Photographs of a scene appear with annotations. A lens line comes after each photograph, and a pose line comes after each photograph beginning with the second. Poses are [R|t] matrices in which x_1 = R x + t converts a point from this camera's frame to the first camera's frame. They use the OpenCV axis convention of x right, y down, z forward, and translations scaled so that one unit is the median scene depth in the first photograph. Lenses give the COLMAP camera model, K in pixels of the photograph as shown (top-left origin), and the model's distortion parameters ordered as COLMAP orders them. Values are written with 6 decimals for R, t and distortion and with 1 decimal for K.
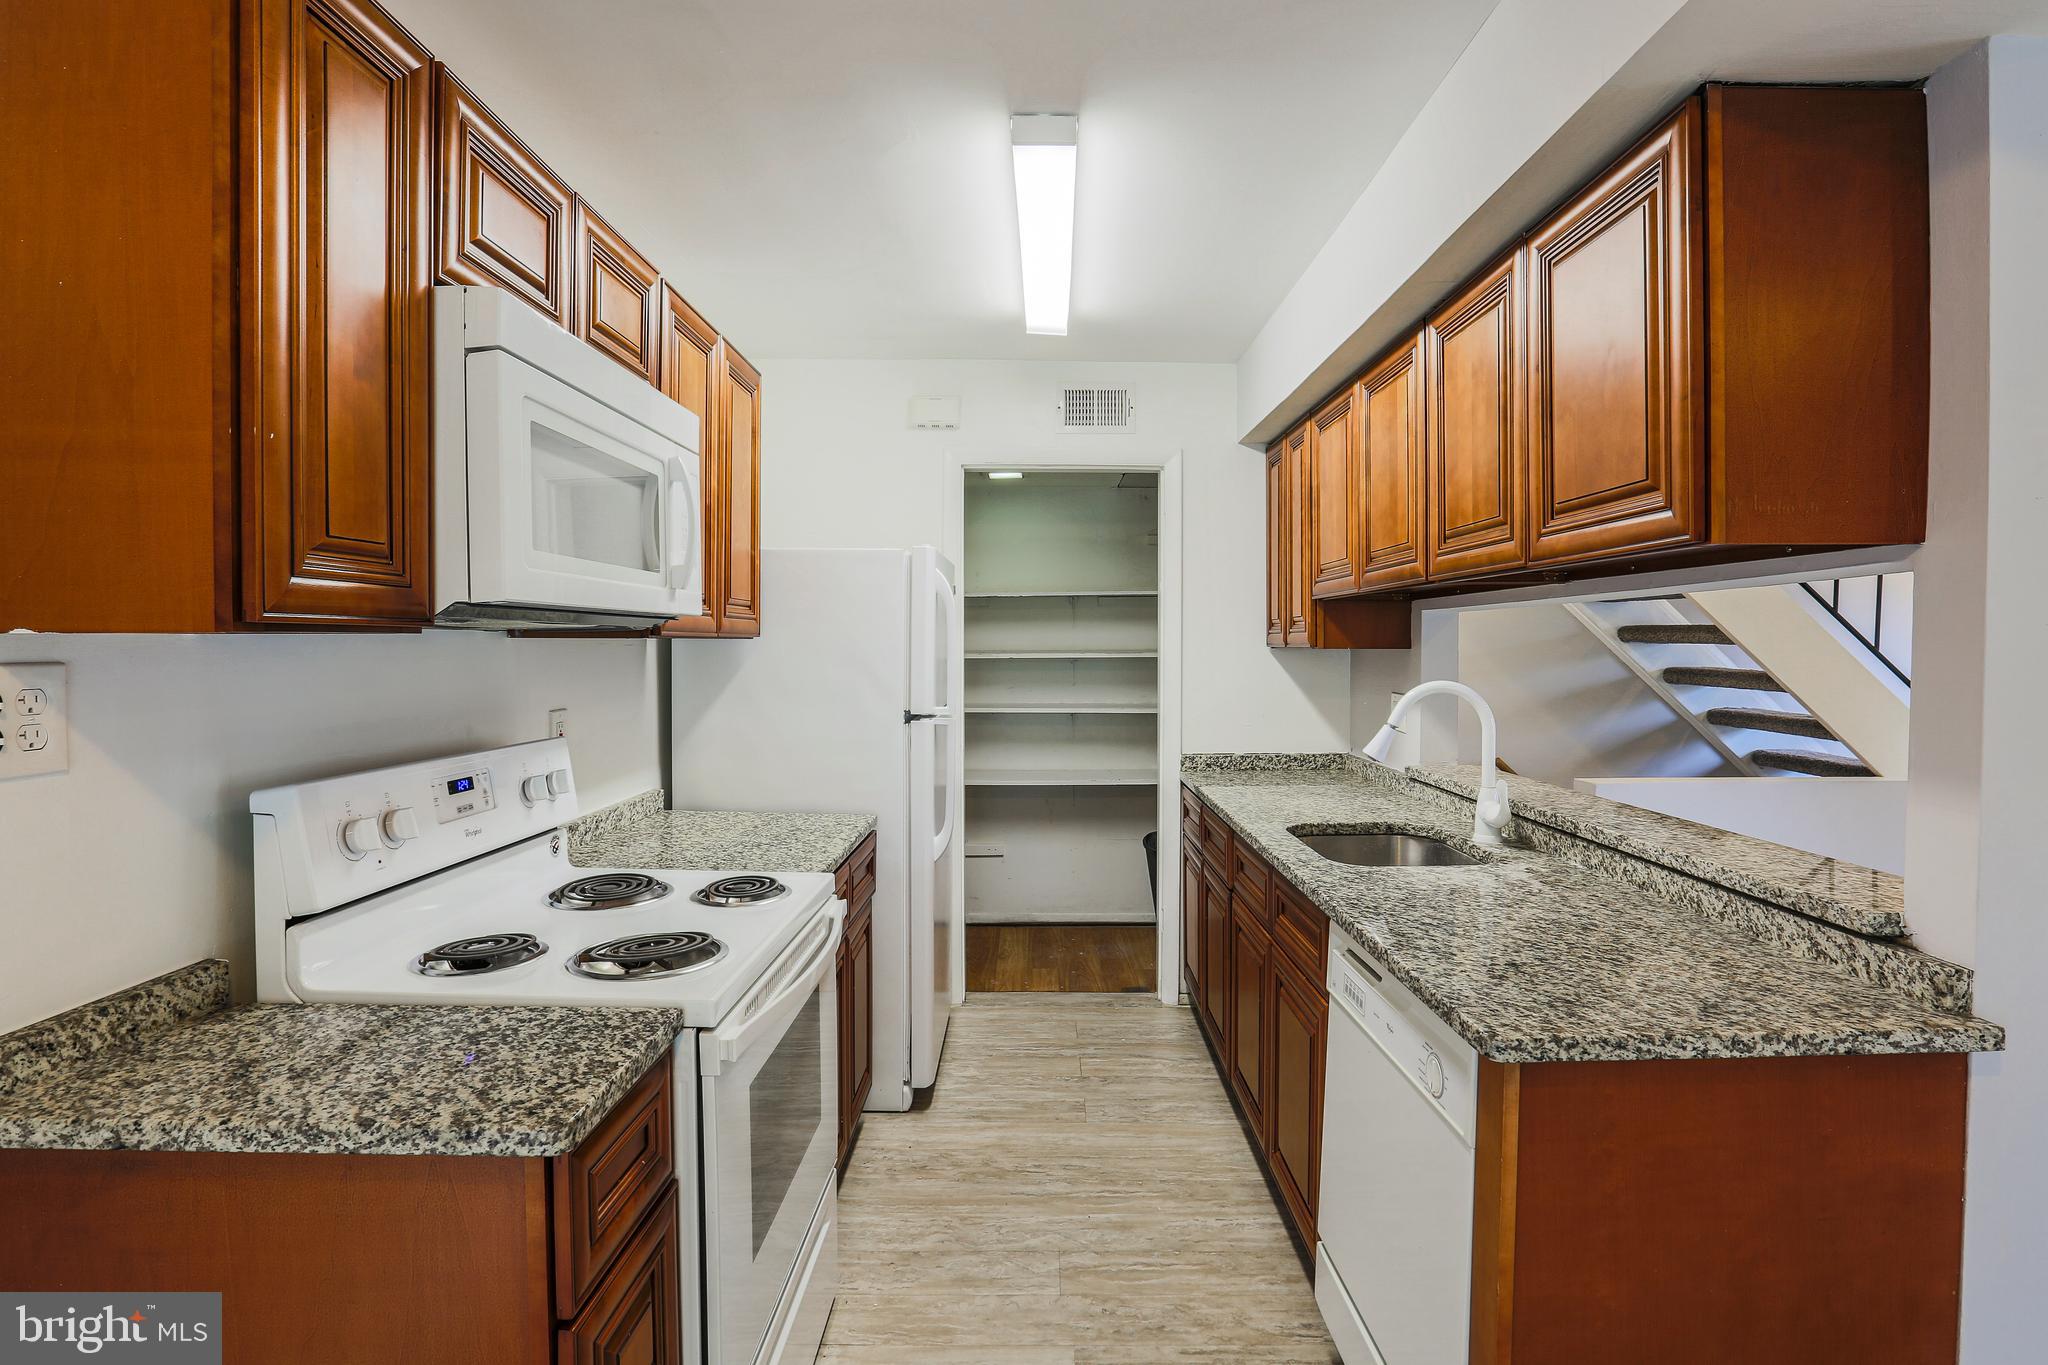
lens RADIAL K [[988.7, 0, 1070.2], [0, 988.7, 664.6], [0, 0, 1]] dist [-0.057195, 0.020258]
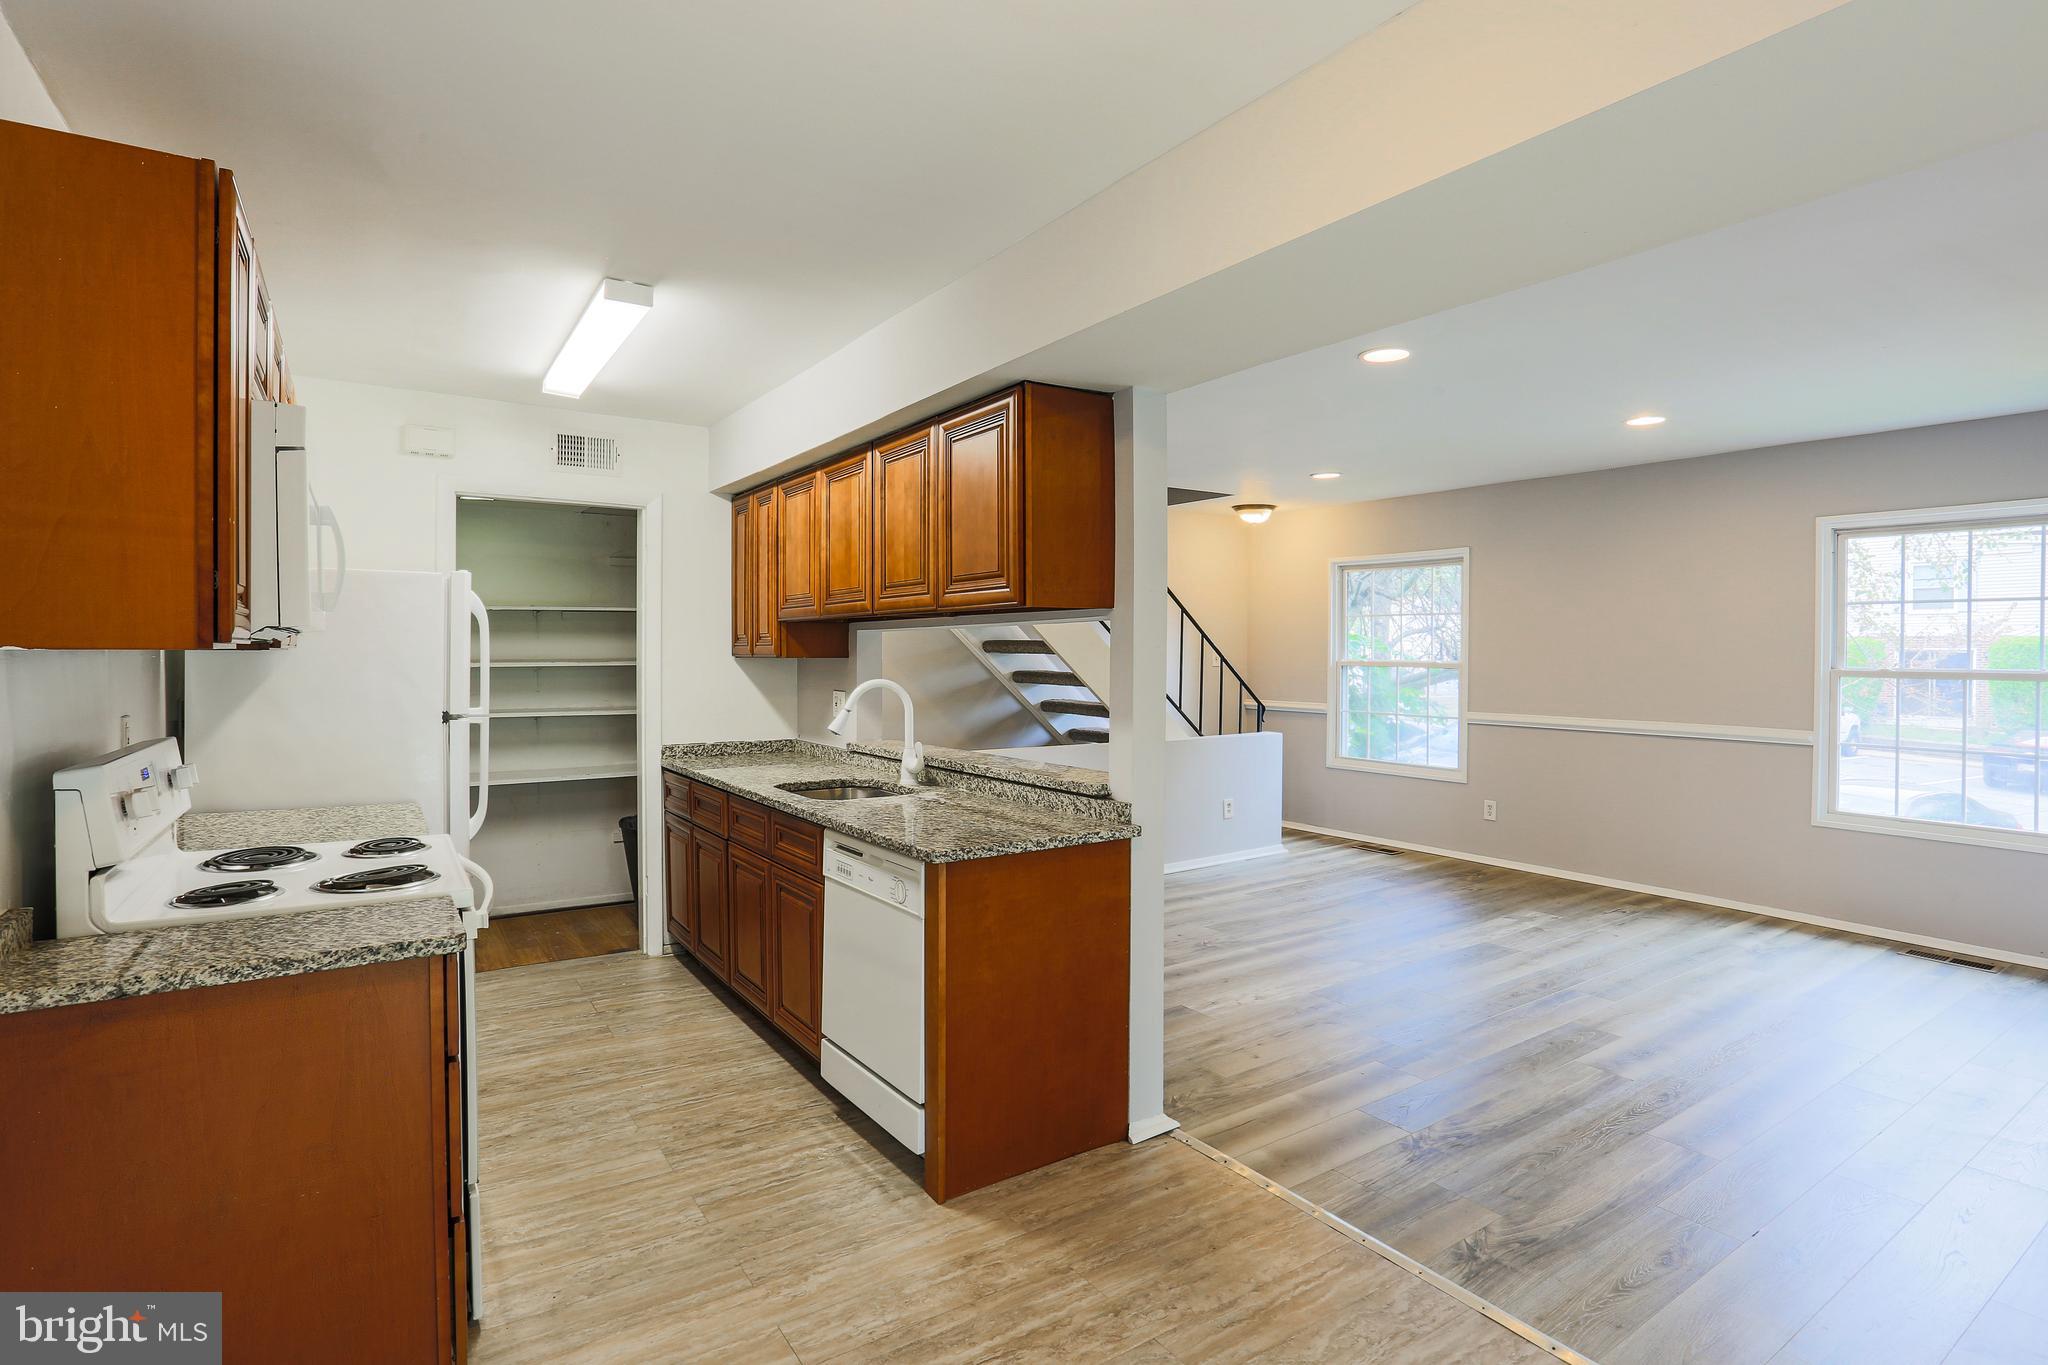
lens RADIAL K [[988.7, 0, 1070.2], [0, 988.7, 664.6], [0, 0, 1]] dist [-0.057195, 0.020258]
pose [[0.823471, -0.004773, 0.567338, -0.278660], [0.009445, 0.999941, -0.005297, 0.005531], [-0.567279, 0.009720, 0.823468, -0.481933]]
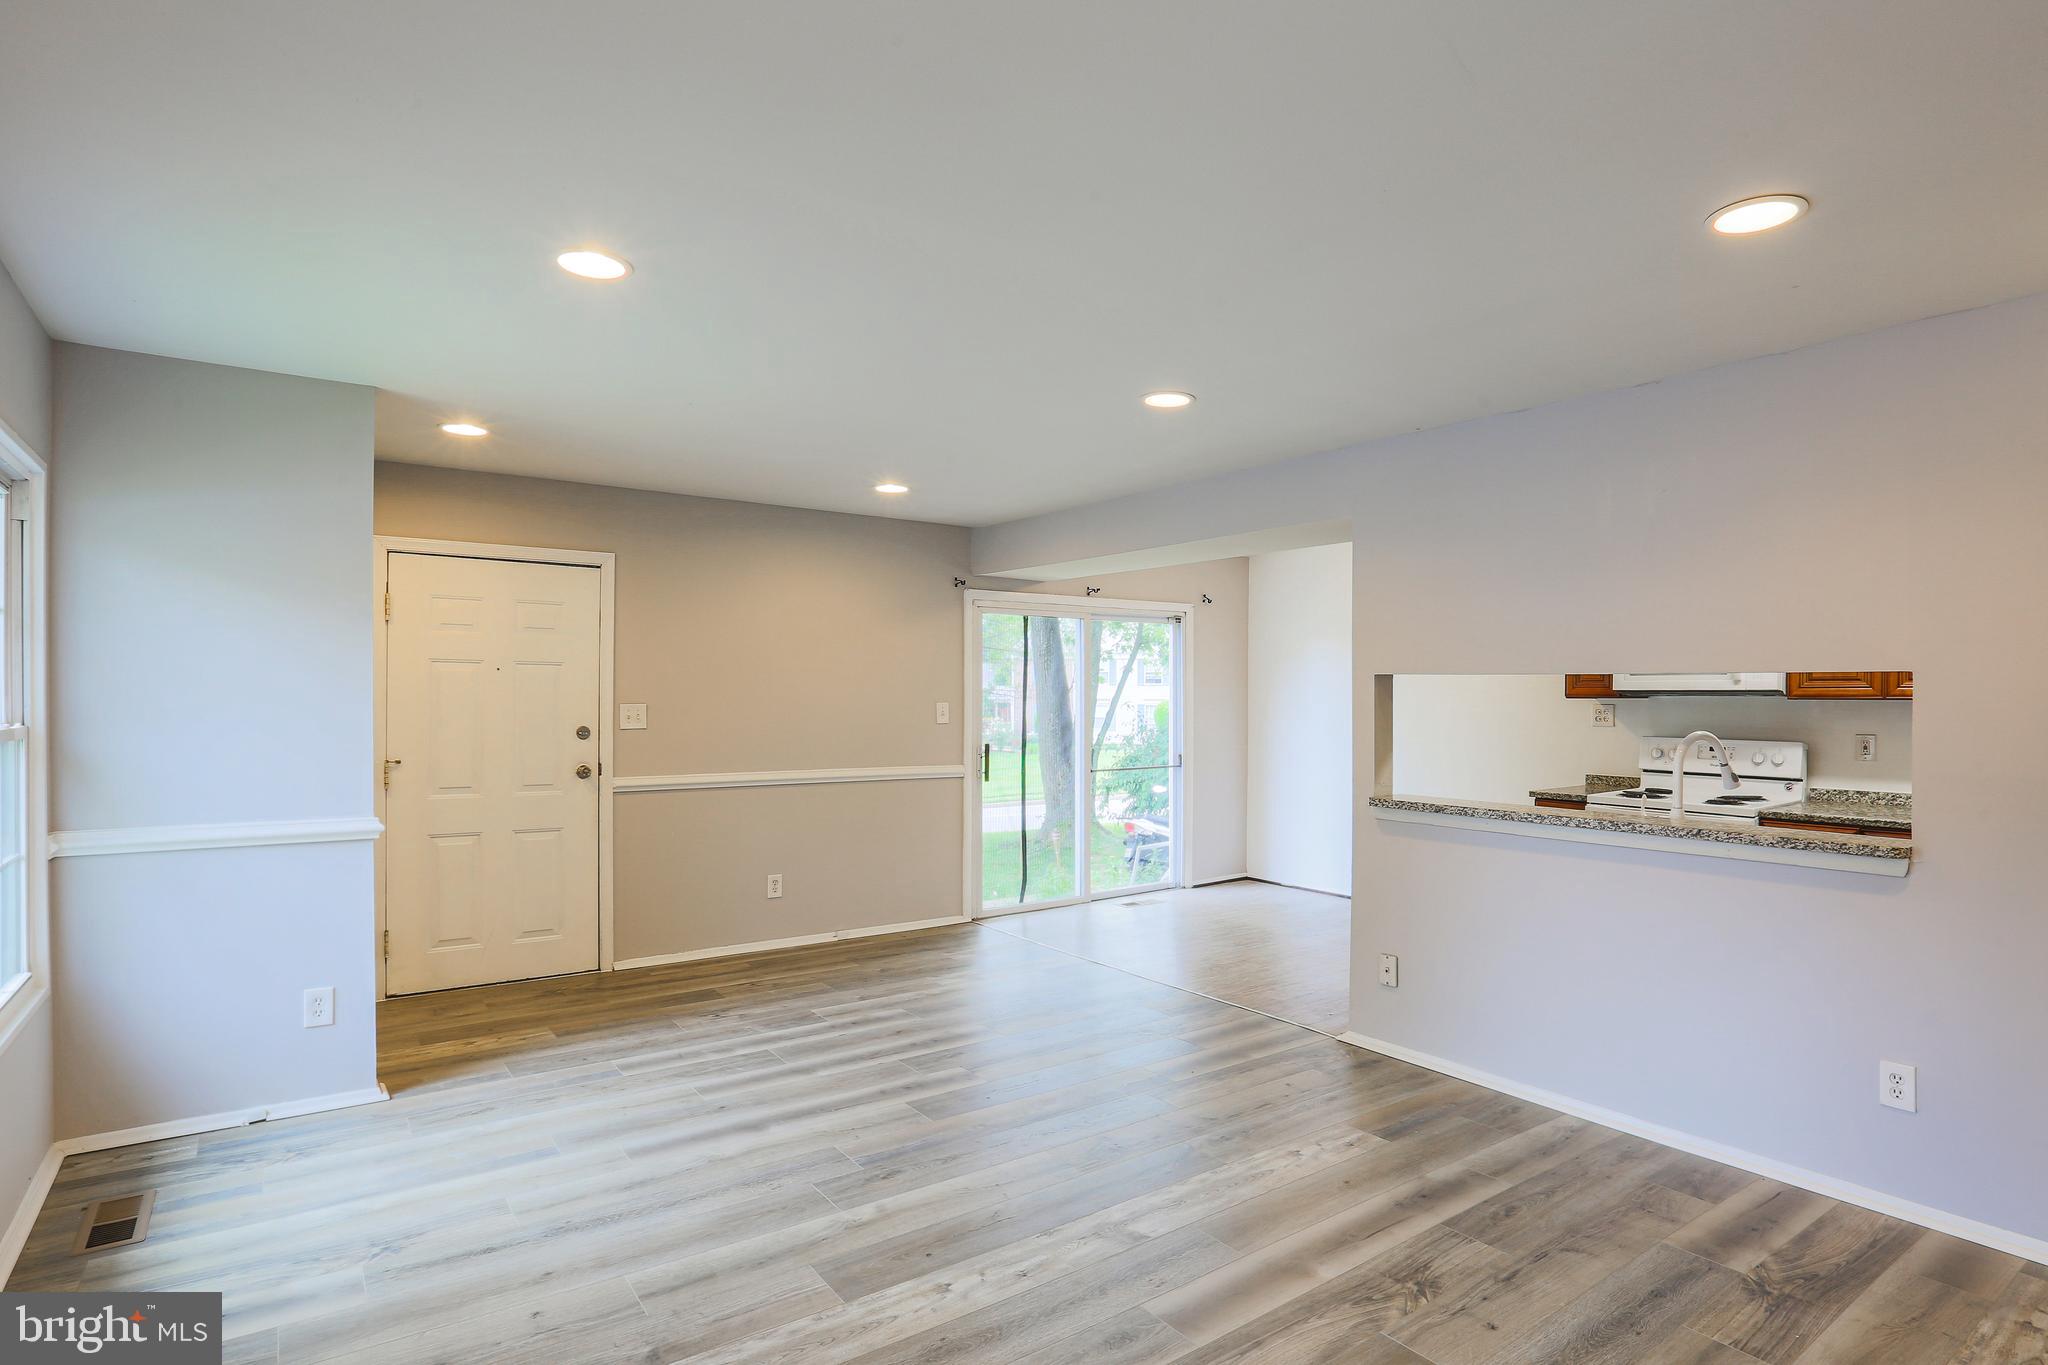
lens RADIAL K [[1060.9, 0, 967.9], [0, 1060.9, 696.0], [0, 0, 1]] dist [-0.061359, 0.023523]
pose [[-0.853870, -0.000518, -0.520487, 2.394985], [-0.011396, 0.999778, 0.017701, -0.065235], [0.520362, 0.021046, -0.853686, 2.008178]]
